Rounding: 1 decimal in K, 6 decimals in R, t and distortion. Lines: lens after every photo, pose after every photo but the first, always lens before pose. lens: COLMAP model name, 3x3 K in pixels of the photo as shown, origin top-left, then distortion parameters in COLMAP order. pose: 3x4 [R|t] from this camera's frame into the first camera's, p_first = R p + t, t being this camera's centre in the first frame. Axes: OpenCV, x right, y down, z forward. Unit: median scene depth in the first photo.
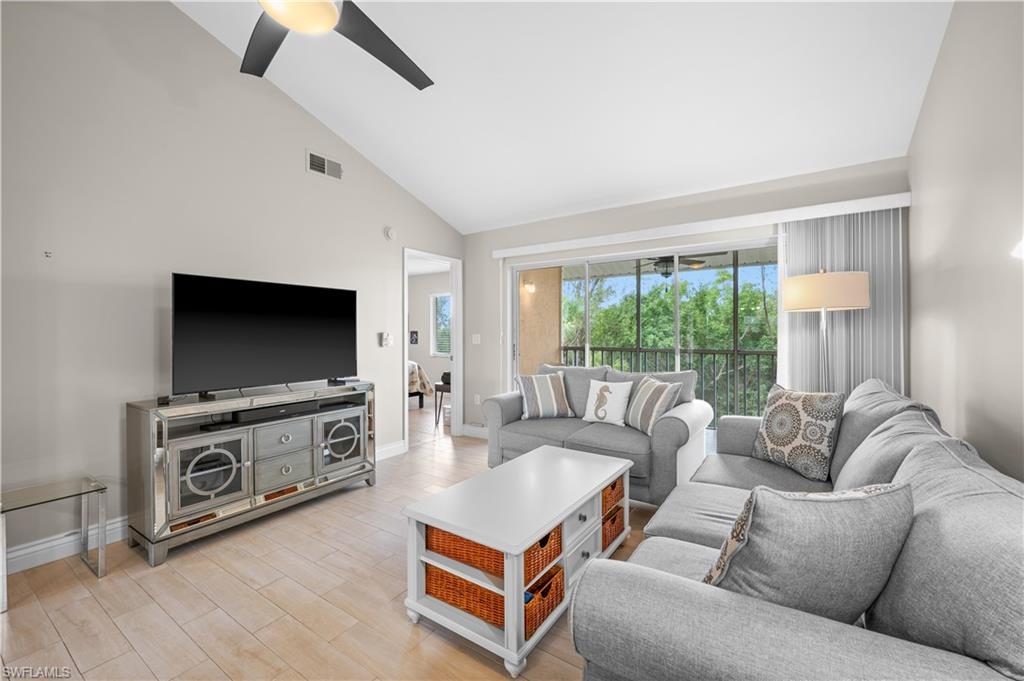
lens RADIAL K [[418.7, 0, 526.6], [0, 418.7, 331.5], [0, 0, 1]] dist [-0.006588, 0.000546]
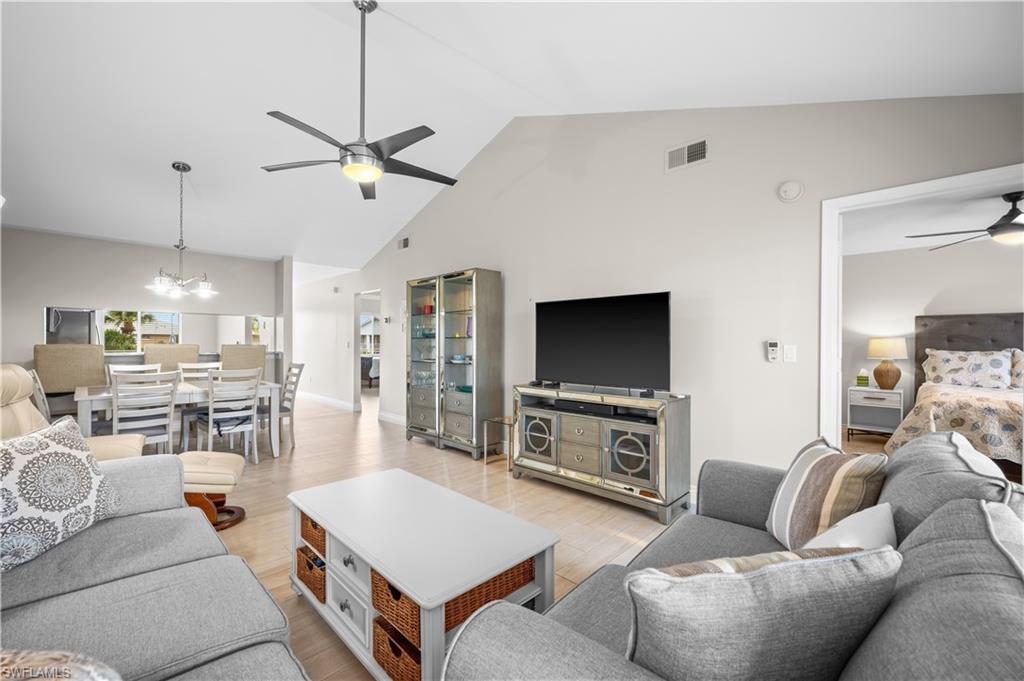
lens RADIAL K [[418.7, 0, 504.7], [0, 418.7, 345.3], [0, 0, 1]] dist [-0.006588, 0.000546]
pose [[-0.213822, 0.007163, -0.976846, 0.550948], [-0.000092, 0.999973, 0.007352, 0.007376], [0.976873, 0.001662, -0.213816, 0.941694]]
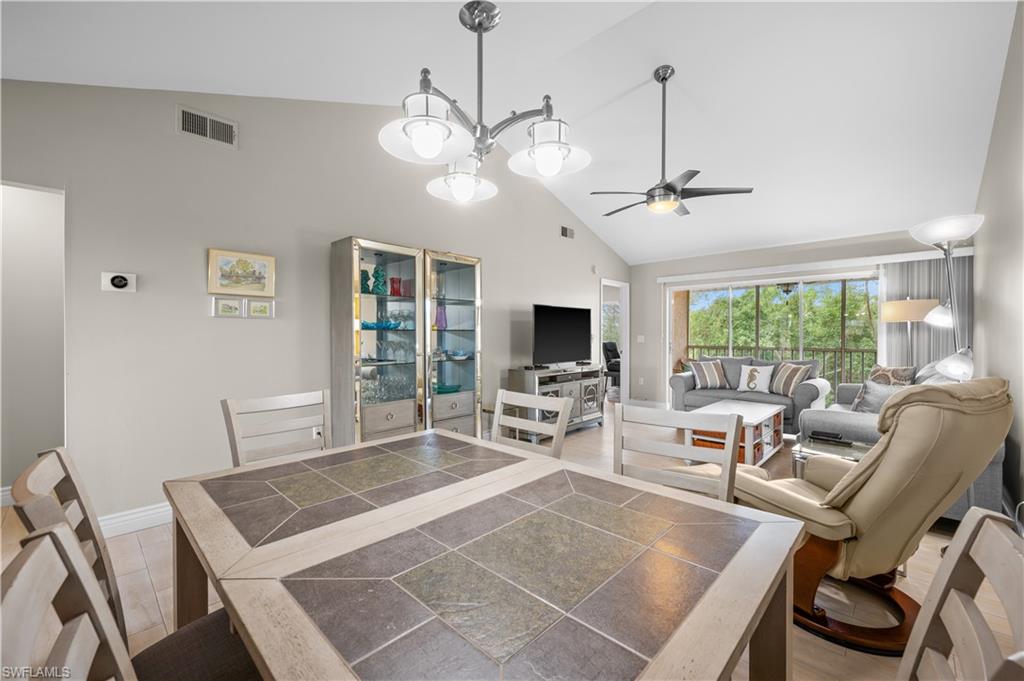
lens RADIAL K [[418.7, 0, 519.6], [0, 418.7, 338.7], [0, 0, 1]] dist [-0.006588, 0.000546]
pose [[0.984187, 0.004506, -0.177073, -0.433341], [-0.002328, 0.999919, 0.012502, 0.000362], [0.177115, -0.011892, 0.984118, -0.754271]]
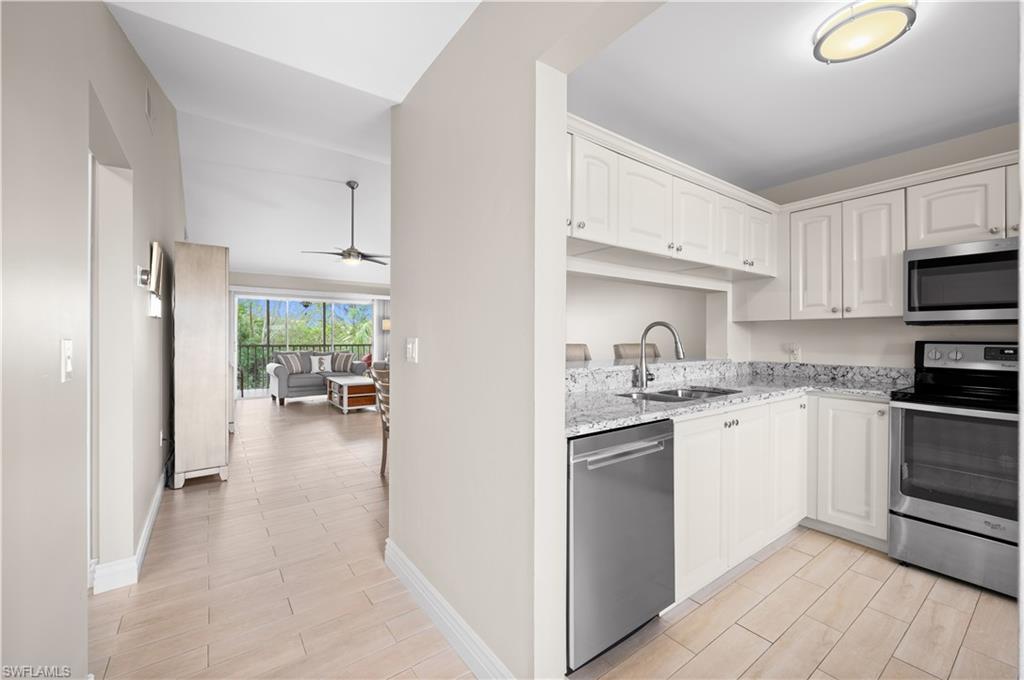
lens RADIAL K [[418.7, 0, 509.1], [0, 418.7, 336.2], [0, 0, 1]] dist [-0.006588, 0.000546]
pose [[0.353668, 0.004220, 0.935362, -1.831512], [-0.010020, 0.999950, -0.000722, -0.003475], [-0.935317, -0.009117, 0.353692, -0.943073]]
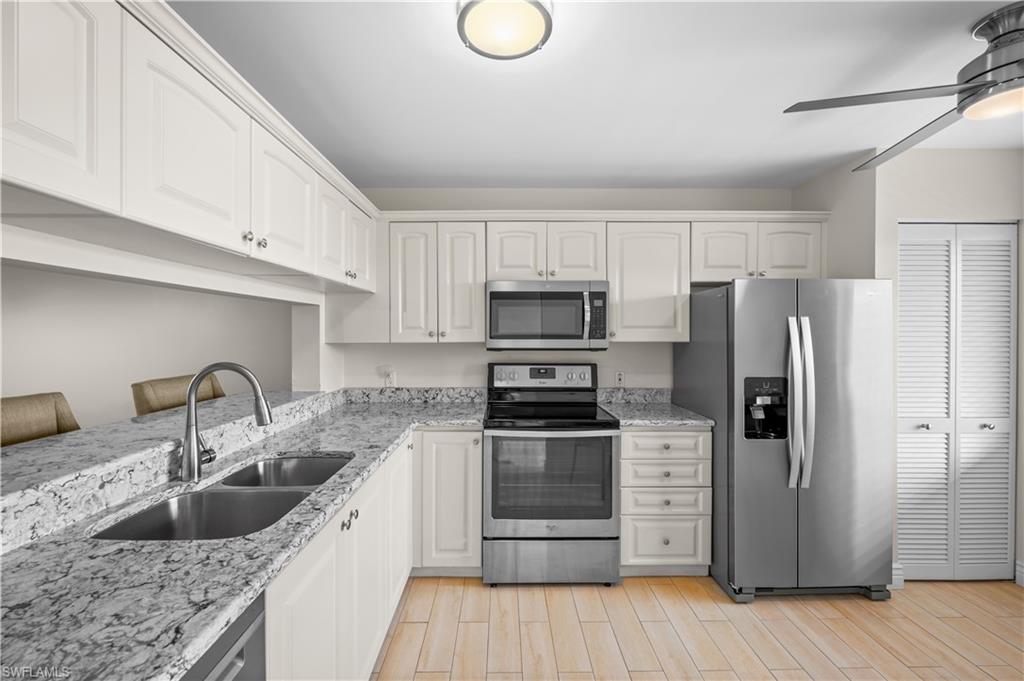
lens RADIAL K [[418.7, 0, 510.3], [0, 418.7, 336.2], [0, 0, 1]] dist [-0.006588, 0.000546]
pose [[-0.563156, -0.006458, 0.826326, -1.541620], [-0.006986, 0.999971, 0.003054, -0.068083], [-0.826321, -0.004053, -0.563184, -0.929448]]
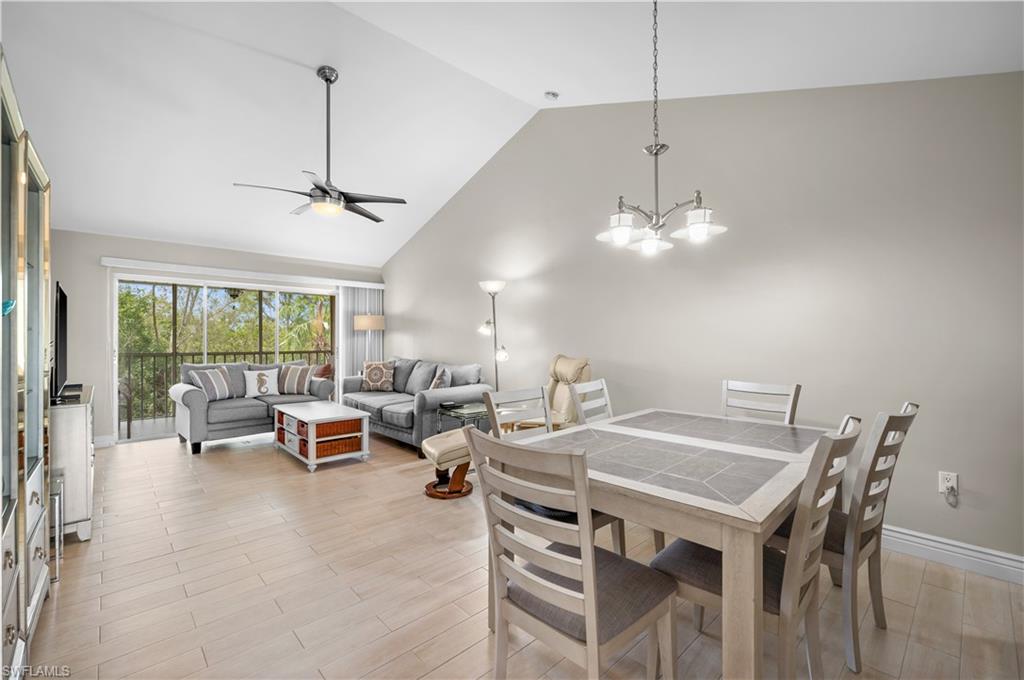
lens RADIAL K [[431.8, 0, 501.1], [0, 431.8, 339.5], [0, 0, 1]] dist [-0.001926, -0.000074]
pose [[0.241300, 0.003277, 0.970445, -1.263058], [-0.005243, 0.999984, -0.002073, 0.003277], [-0.970436, -0.004588, 0.241314, -0.282926]]
